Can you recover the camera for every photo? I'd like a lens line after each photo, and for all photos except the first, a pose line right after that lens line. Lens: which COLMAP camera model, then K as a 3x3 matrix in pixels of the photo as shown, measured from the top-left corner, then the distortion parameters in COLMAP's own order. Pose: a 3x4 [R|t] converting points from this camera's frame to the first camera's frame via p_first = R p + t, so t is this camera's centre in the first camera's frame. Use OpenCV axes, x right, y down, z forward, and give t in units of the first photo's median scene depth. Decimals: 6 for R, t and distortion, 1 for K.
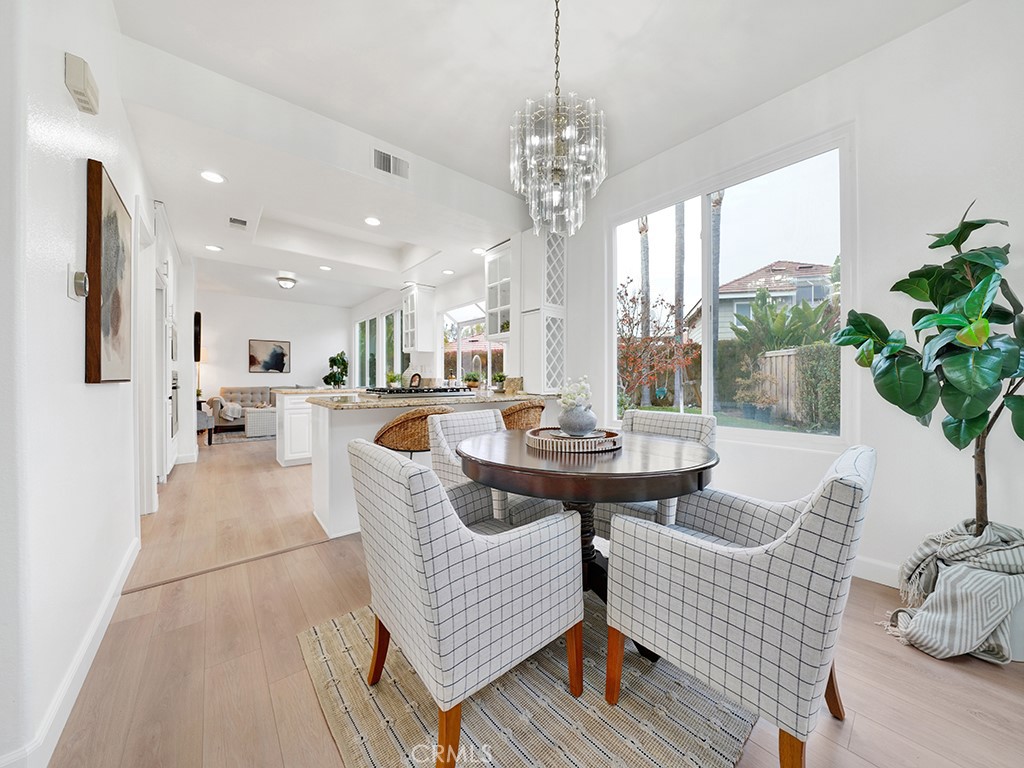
lens RADIAL K [[358.6, 0, 515.6], [0, 358.6, 378.6], [0, 0, 1]] dist [-0.023557, 0.001153]
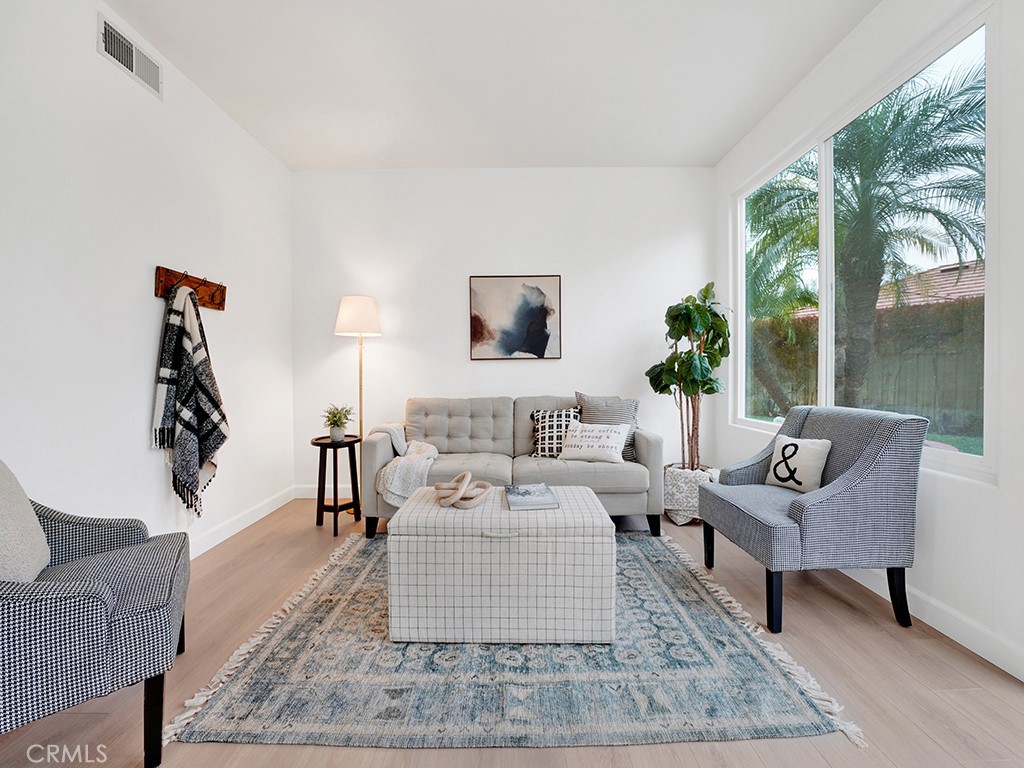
lens RADIAL K [[358.6, 0, 508.8], [0, 358.6, 383.9], [0, 0, 1]] dist [-0.023557, 0.001153]
pose [[0.758531, 0.001281, -0.651635, -0.636998], [0.007645, 0.999912, 0.010864, 0.006664], [0.651592, -0.013223, 0.758455, 1.001575]]
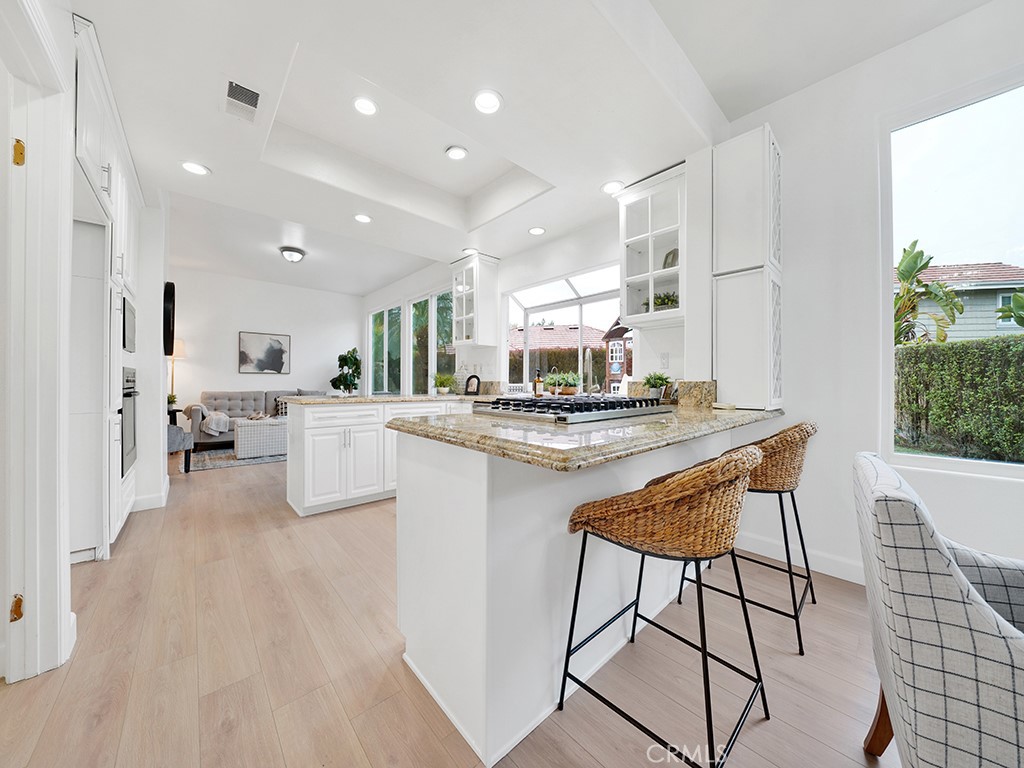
lens RADIAL K [[358.6, 0, 513.7], [0, 358.6, 381.2], [0, 0, 1]] dist [-0.023557, 0.001153]
pose [[0.999503, 0.005406, 0.031053, -0.223614], [-0.005276, 0.999977, -0.004259, 0.001246], [-0.031076, 0.004093, 0.999509, 0.261492]]
